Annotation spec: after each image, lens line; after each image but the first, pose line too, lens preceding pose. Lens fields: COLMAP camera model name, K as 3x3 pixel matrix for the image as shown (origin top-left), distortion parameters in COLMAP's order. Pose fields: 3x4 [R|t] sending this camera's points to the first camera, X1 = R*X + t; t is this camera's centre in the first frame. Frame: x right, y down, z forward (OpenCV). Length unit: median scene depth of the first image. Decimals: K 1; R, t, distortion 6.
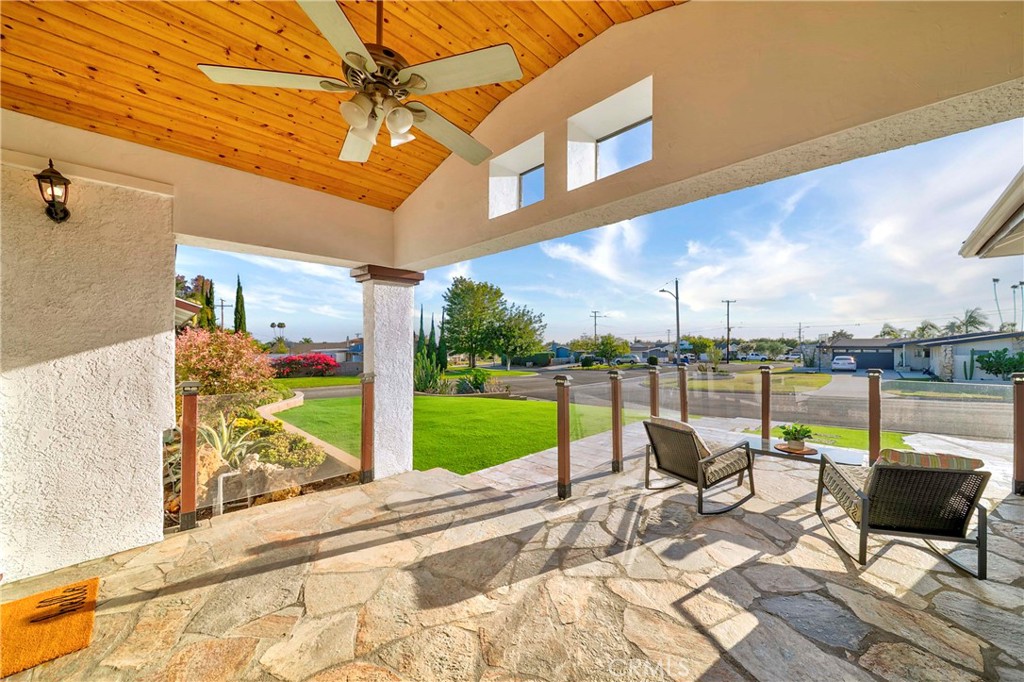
lens RADIAL K [[371.1, 0, 511.7], [0, 371.1, 345.8], [0, 0, 1]] dist [-0.010371, -0.000787]
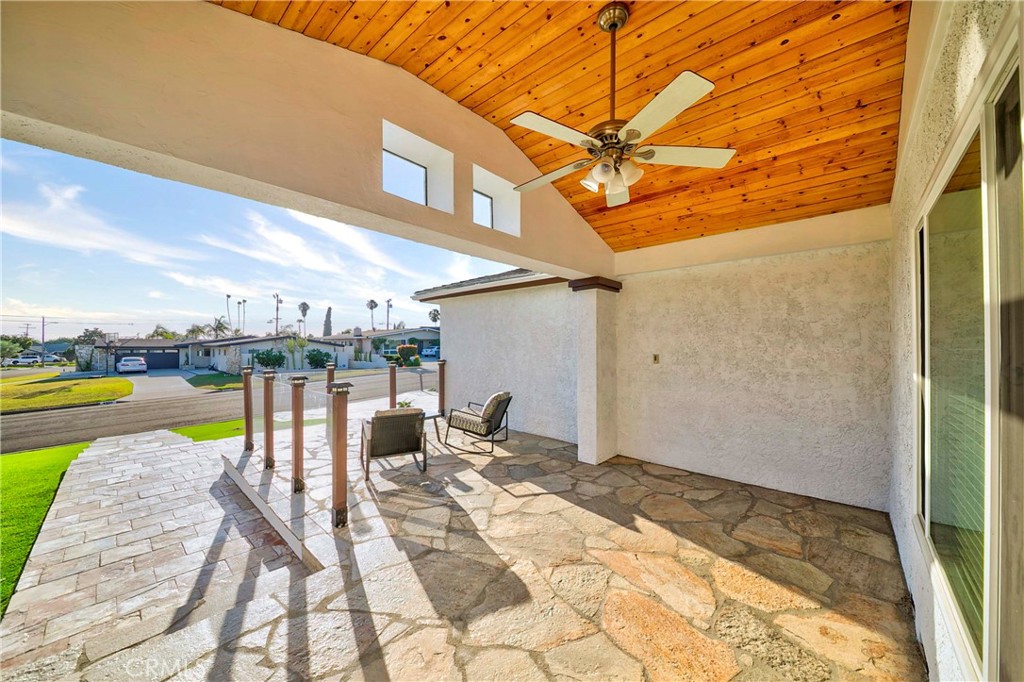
lens RADIAL K [[371.1, 0, 512.1], [0, 371.1, 341.3], [0, 0, 1]] dist [-0.010371, -0.000787]
pose [[-0.059315, 0.012491, 0.998161, -0.998719], [0.000199, 0.999922, -0.012501, -0.004588], [-0.998239, -0.000543, -0.059312, 0.872293]]
